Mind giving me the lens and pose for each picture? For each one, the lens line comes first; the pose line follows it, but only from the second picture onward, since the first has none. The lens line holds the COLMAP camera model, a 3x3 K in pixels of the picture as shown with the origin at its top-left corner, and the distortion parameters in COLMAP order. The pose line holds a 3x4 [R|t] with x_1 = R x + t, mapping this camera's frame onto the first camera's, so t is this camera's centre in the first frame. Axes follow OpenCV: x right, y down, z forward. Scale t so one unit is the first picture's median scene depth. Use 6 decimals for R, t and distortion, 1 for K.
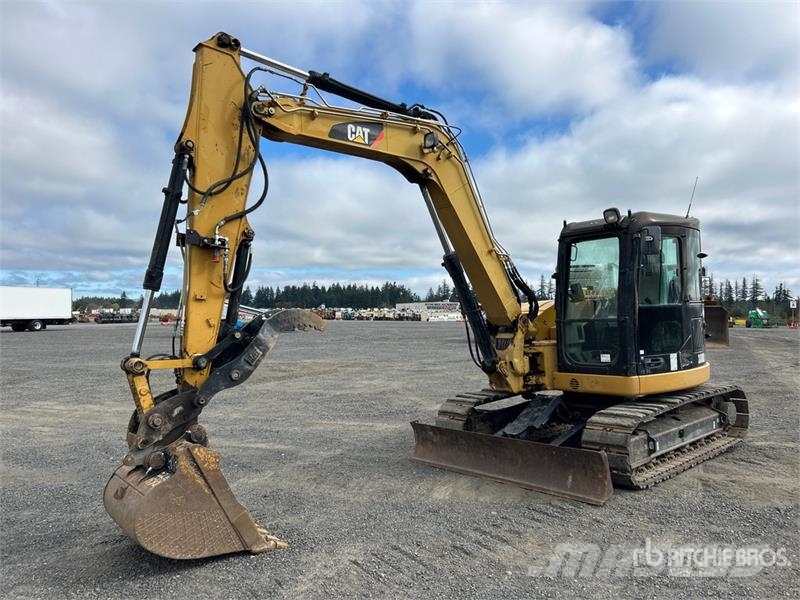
lens RADIAL K [[600.1, 0, 399.6], [0, 600.1, 304.3], [0, 0, 1]] dist [0.004447, 0.002462]
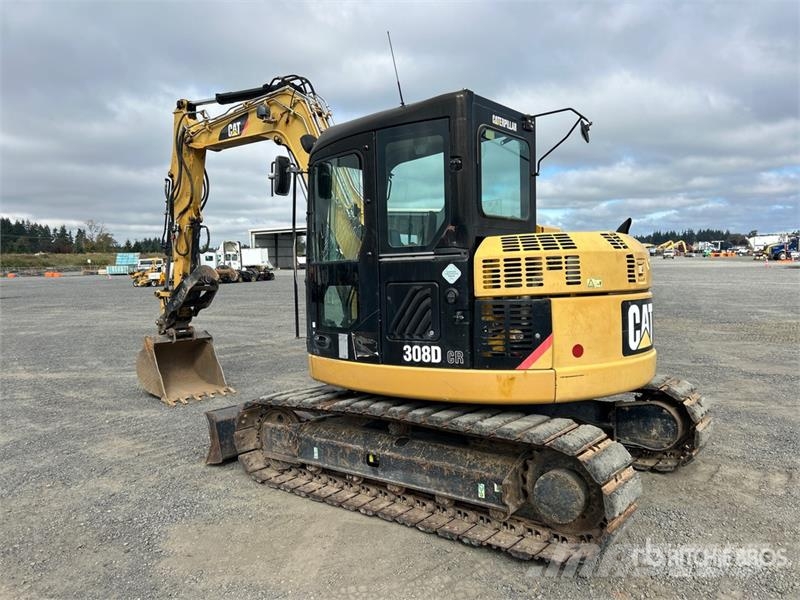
lens RADIAL K [[600.1, 0, 399.6], [0, 600.1, 304.3], [0, 0, 1]] dist [0.004447, 0.002462]
pose [[0.188870, 0.077779, -0.978917, 1.217461], [0.033241, 0.995781, 0.085532, -0.005876], [0.981439, -0.048694, 0.185488, 1.022859]]
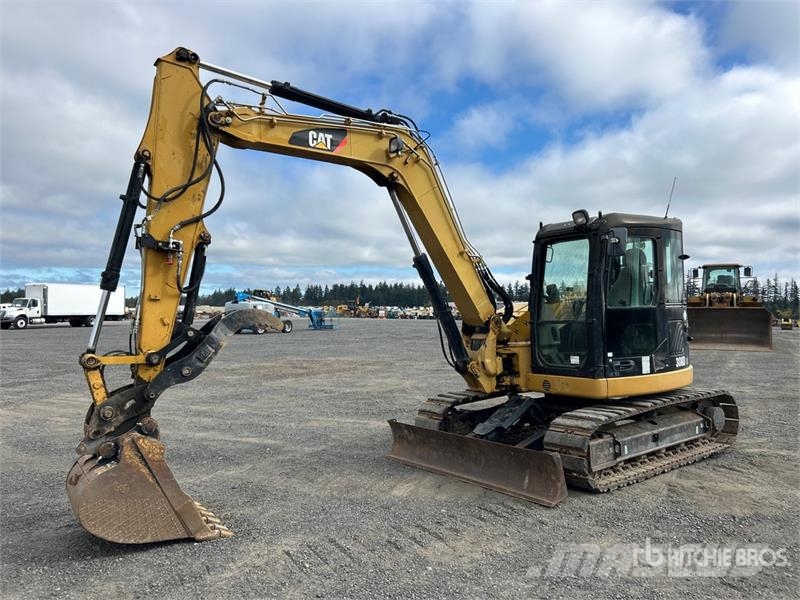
lens RADIAL K [[599.7, 0, 400.0], [0, 599.7, 300.0], [0, 0, 1]] dist [0.006492, -0.001400]
pose [[0.996830, 0.006092, -0.079332, 0.142642], [-0.006486, 0.999968, -0.004701, -0.003839], [0.079301, 0.005200, 0.996837, -0.018110]]
